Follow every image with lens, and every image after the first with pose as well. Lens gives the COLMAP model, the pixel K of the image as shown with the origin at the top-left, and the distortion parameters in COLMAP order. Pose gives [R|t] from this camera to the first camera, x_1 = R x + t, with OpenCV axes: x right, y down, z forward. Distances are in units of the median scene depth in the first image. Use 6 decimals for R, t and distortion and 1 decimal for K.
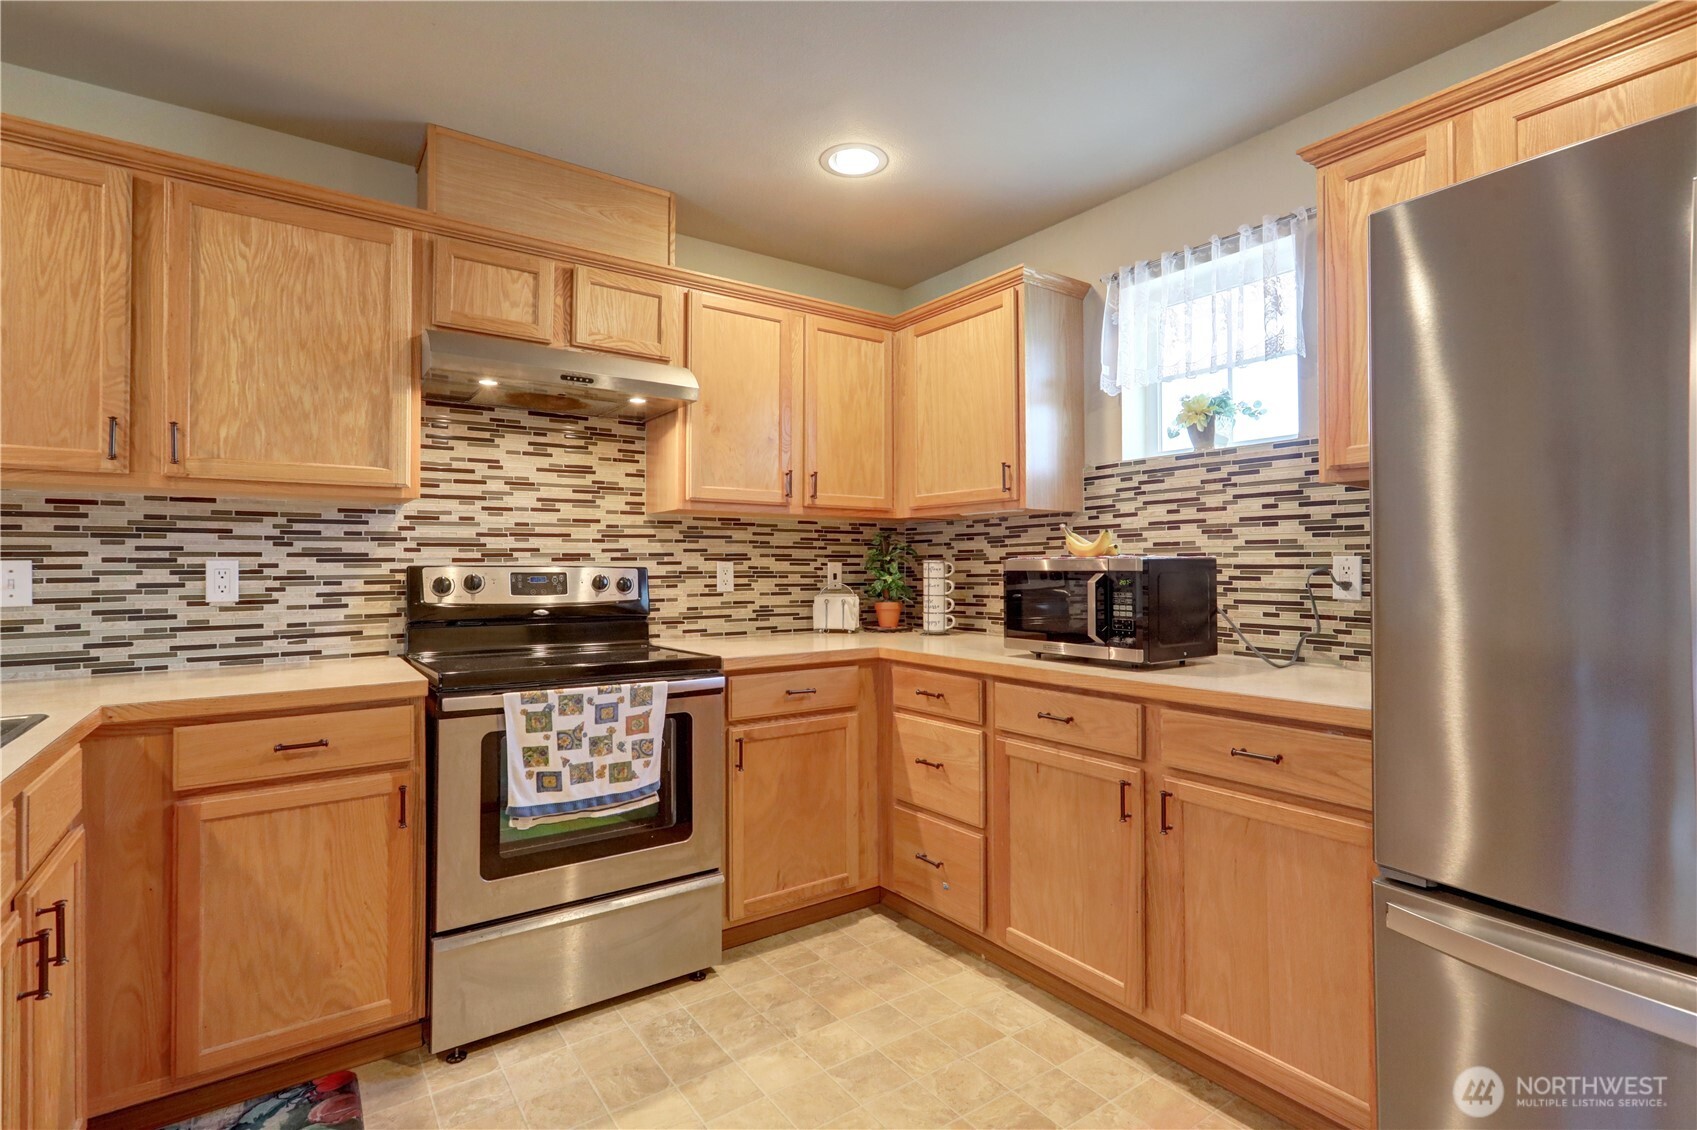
lens RADIAL K [[799.9, 0, 849.9], [0, 799.9, 552.8], [0, 0, 1]] dist [-0.008298, 0.005796]
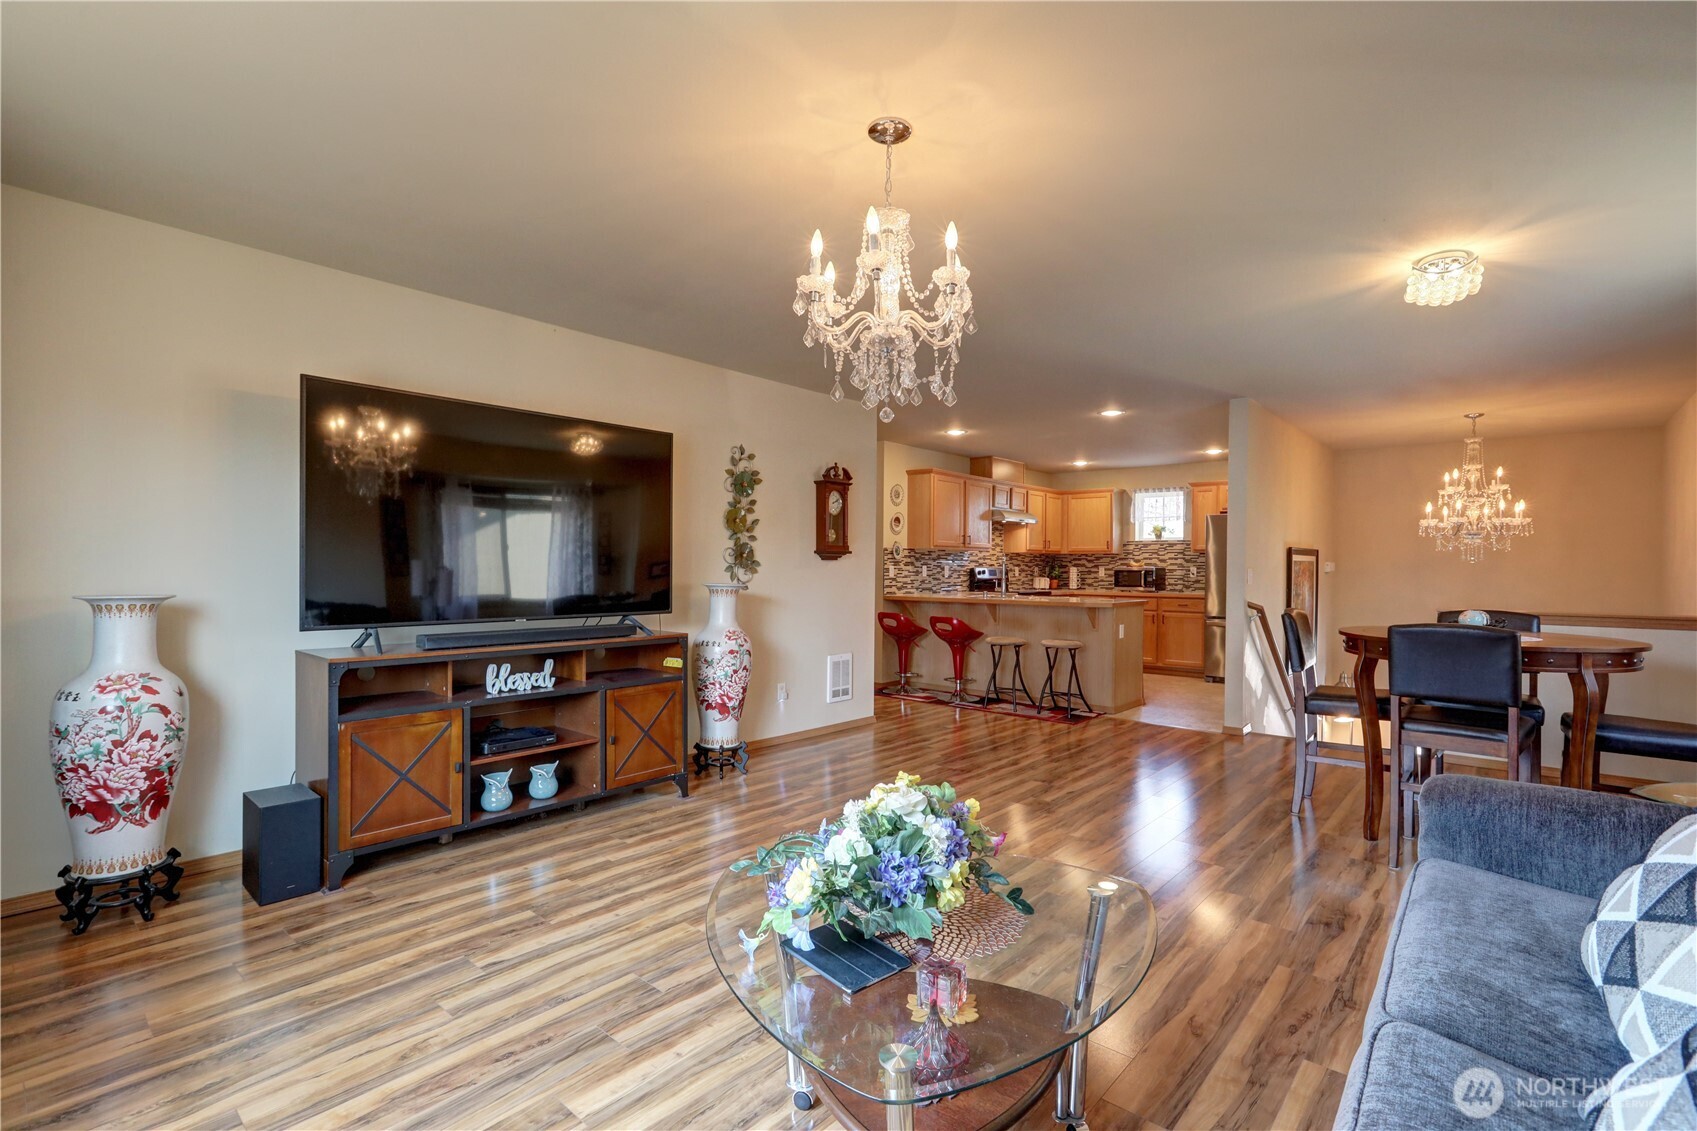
lens RADIAL K [[790.4, 0, 861.0], [0, 790.4, 565.3], [0, 0, 1]] dist [-0.004691, -0.000111]
pose [[0.969869, 0.009852, 0.243429, -2.015567], [-0.013026, 0.999850, 0.011433, -0.030467], [-0.243280, -0.014259, 0.969851, -2.529424]]
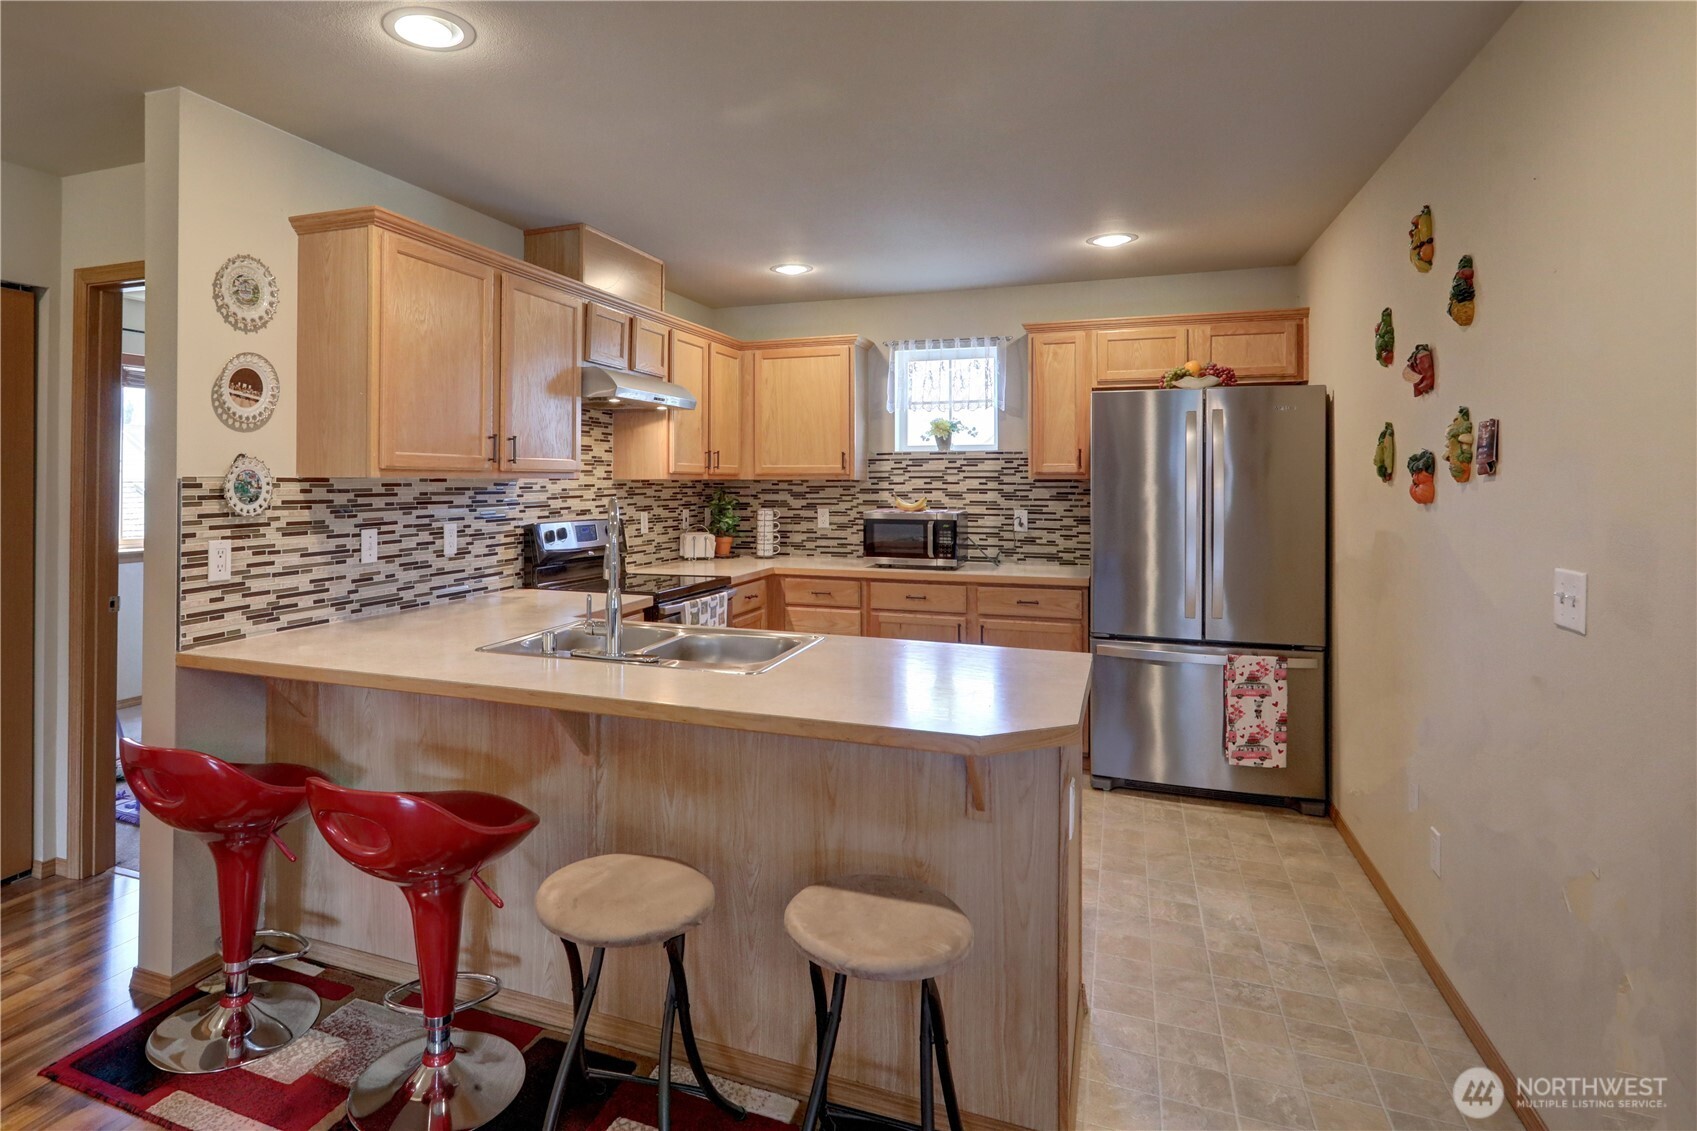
lens RADIAL K [[928.0, 0, 738.3], [0, 928.0, 477.1], [0, 0, 1]] dist [-0.002716, 0.000468]
pose [[0.849037, 0.004574, 0.528314, -1.132949], [-0.010970, 0.999900, 0.008973, -0.085086], [-0.528219, -0.013414, 0.849002, -0.579862]]
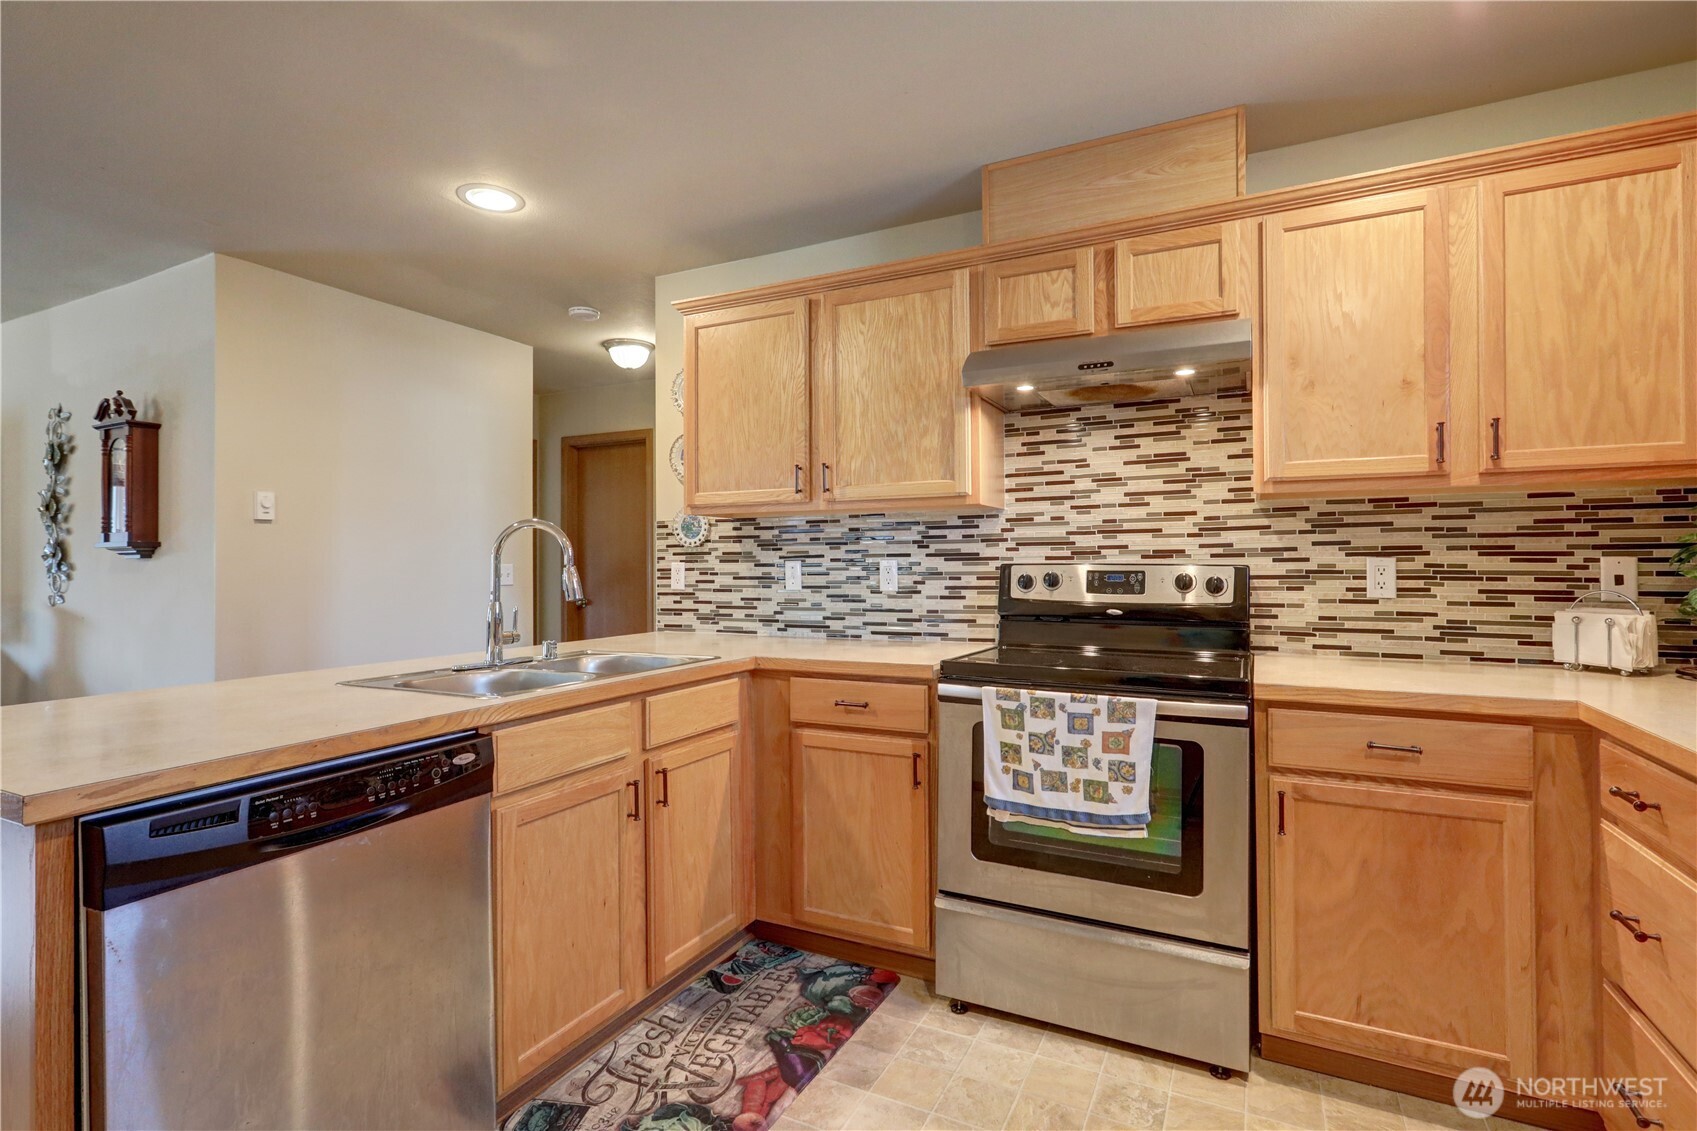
lens RADIAL K [[799.9, 0, 856.0], [0, 799.9, 556.0], [0, 0, 1]] dist [-0.008298, 0.005796]
pose [[0.475299, -0.008554, -0.879783, 0.343345], [0.017807, 0.999841, -0.000101, 0.001739], [0.879644, -0.015619, 0.475376, 0.294523]]
